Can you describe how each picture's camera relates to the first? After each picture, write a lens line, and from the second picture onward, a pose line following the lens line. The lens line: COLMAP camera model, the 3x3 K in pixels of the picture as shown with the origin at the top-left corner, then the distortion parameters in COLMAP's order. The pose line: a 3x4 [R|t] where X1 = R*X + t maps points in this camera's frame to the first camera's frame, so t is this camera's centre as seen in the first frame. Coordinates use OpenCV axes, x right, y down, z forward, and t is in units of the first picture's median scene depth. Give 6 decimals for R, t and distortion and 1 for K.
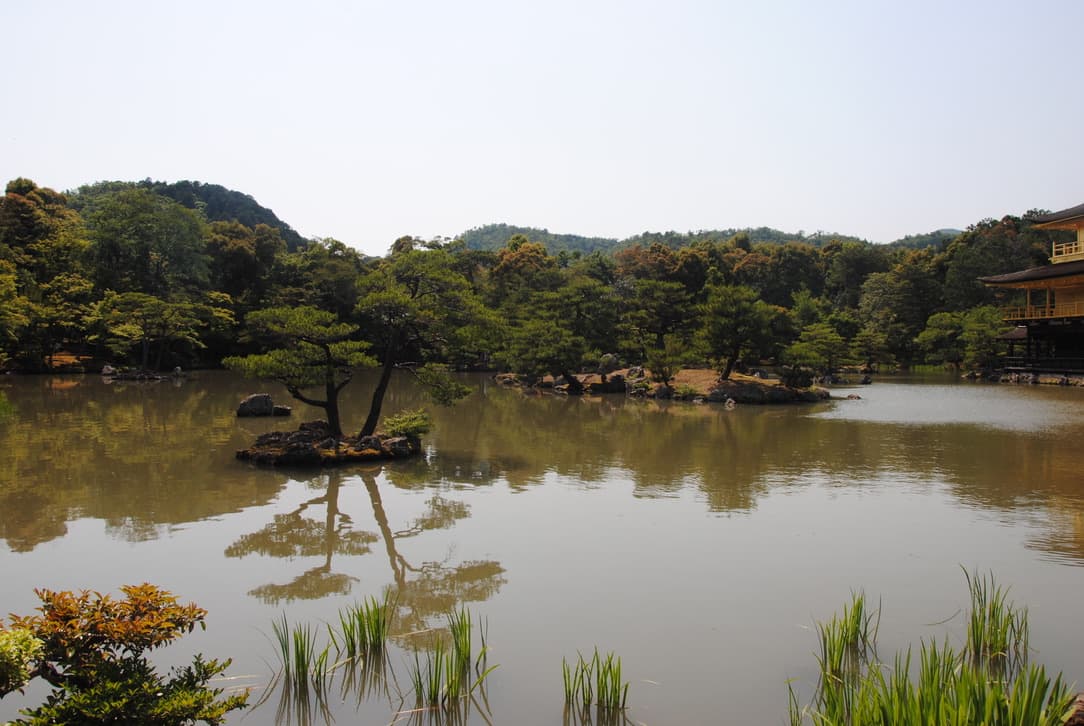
lens RADIAL K [[848.7, 0, 559.7], [0, 848.7, 362.7], [0, 0, 1]] dist [-0.155184, 0.118353]
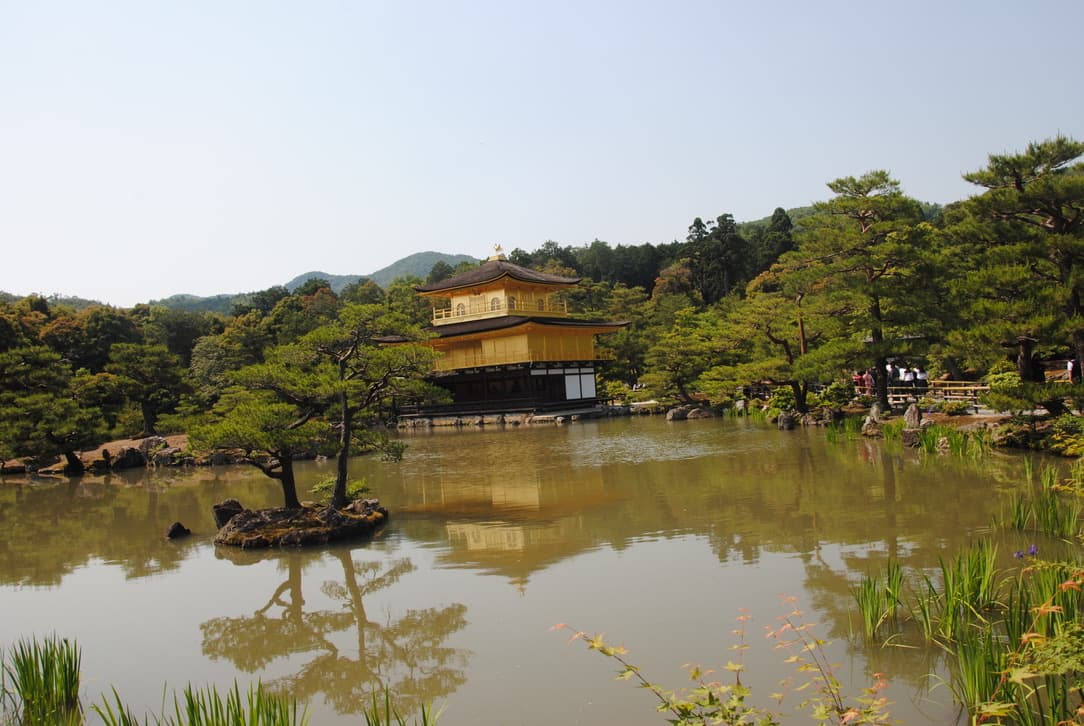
lens RADIAL K [[849.9, 0, 559.6], [0, 849.9, 360.8], [0, 0, 1]] dist [-0.157159, 0.124623]
pose [[0.644558, -0.022677, 0.764219, -0.116610], [0.083922, 0.995619, -0.041239, -0.001553], [-0.759935, 0.090716, 0.643637, 0.030246]]
